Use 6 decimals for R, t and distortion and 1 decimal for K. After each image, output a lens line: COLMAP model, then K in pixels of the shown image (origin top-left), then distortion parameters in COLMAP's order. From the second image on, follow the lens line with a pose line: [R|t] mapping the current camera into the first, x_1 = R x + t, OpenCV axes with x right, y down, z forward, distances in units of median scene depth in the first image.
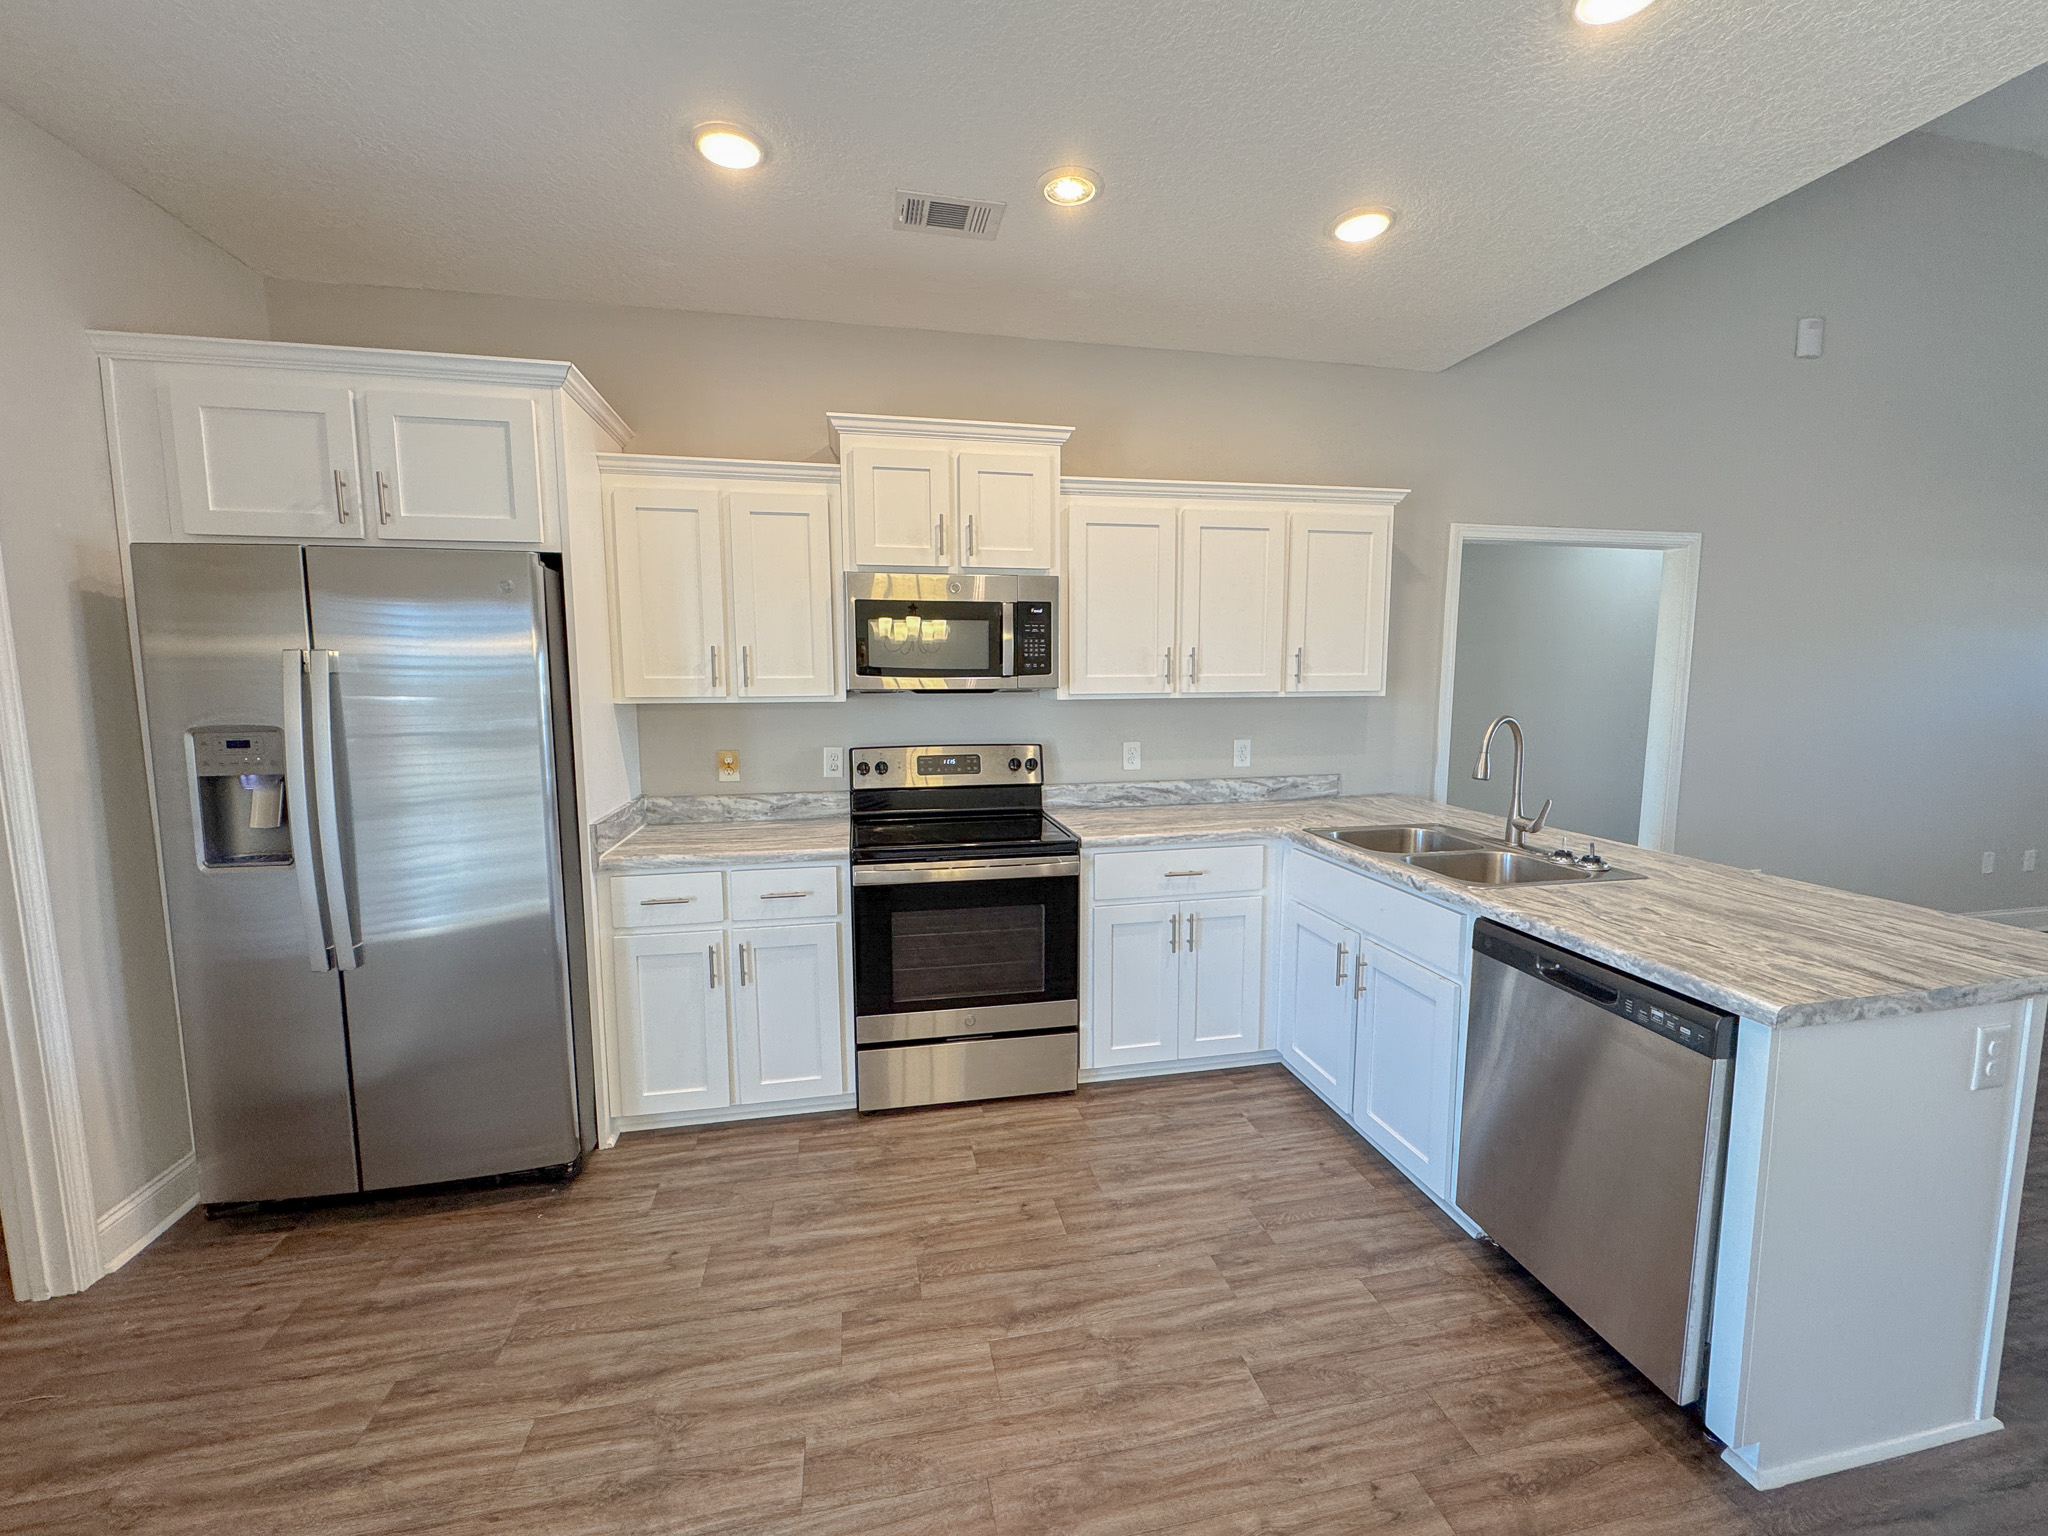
lens RADIAL K [[821.6, 0, 1025.9], [0, 821.6, 757.5], [0, 0, 1]] dist [-0.002090, -0.000229]
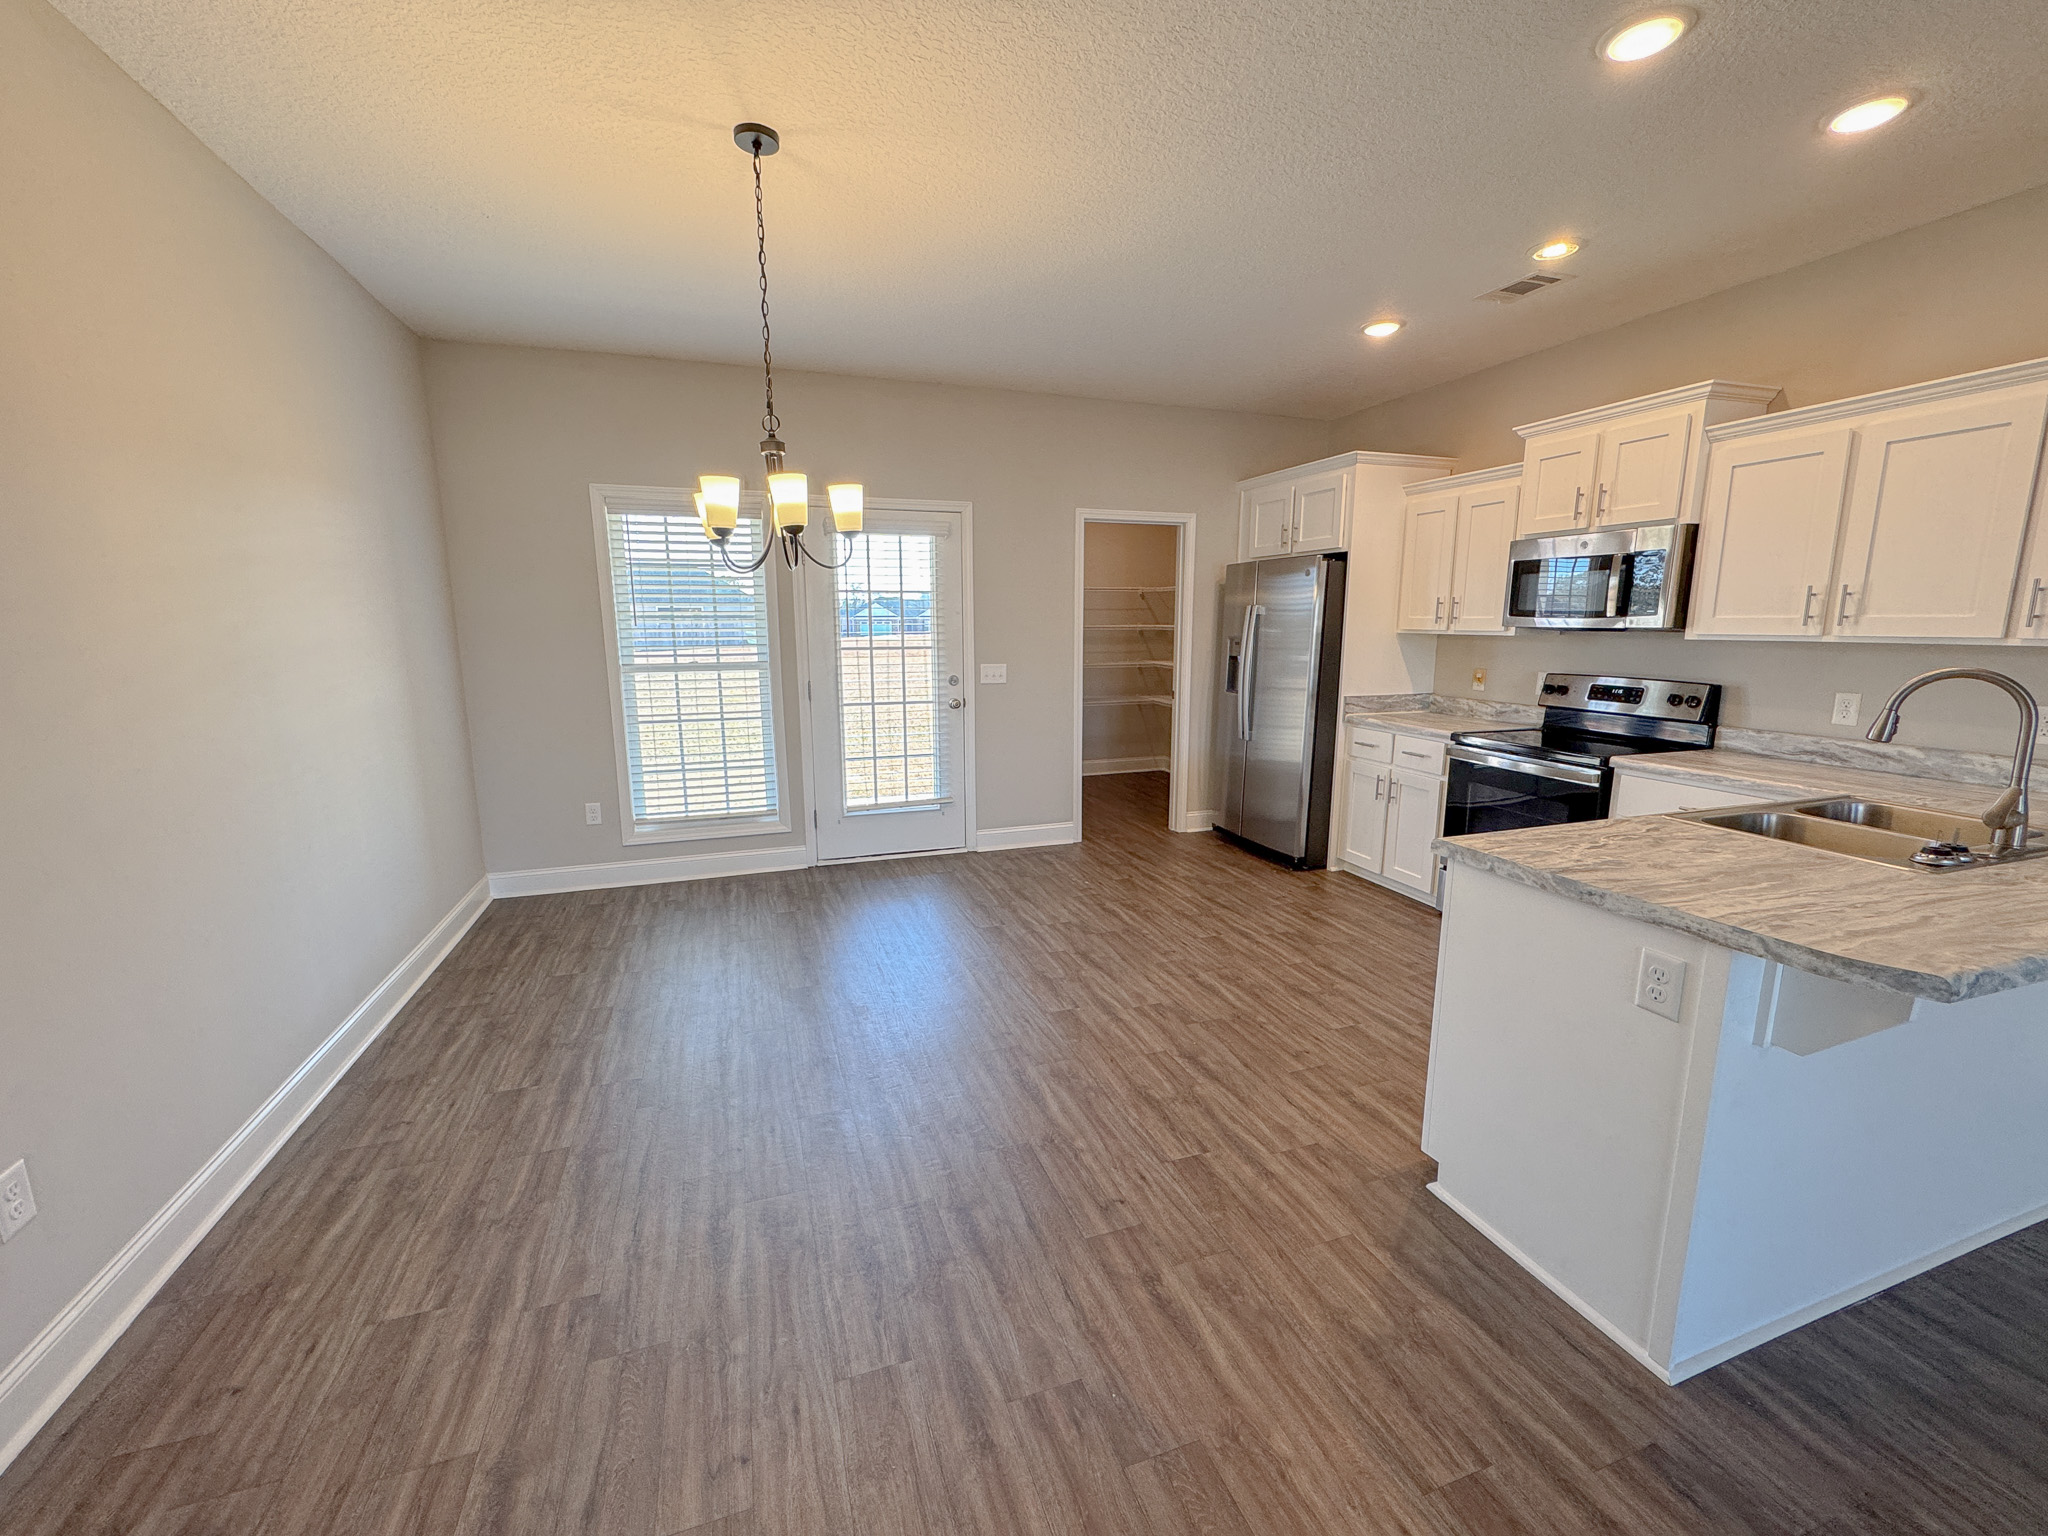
lens RADIAL K [[840.6, 0, 1022.0], [0, 840.6, 726.6], [0, 0, 1]] dist [-0.001245, -0.000165]
pose [[0.126817, 0.129454, -0.983442, 1.208822], [-0.101351, 0.987949, 0.116977, 0.001093], [0.986735, 0.084839, 0.138409, 0.018071]]
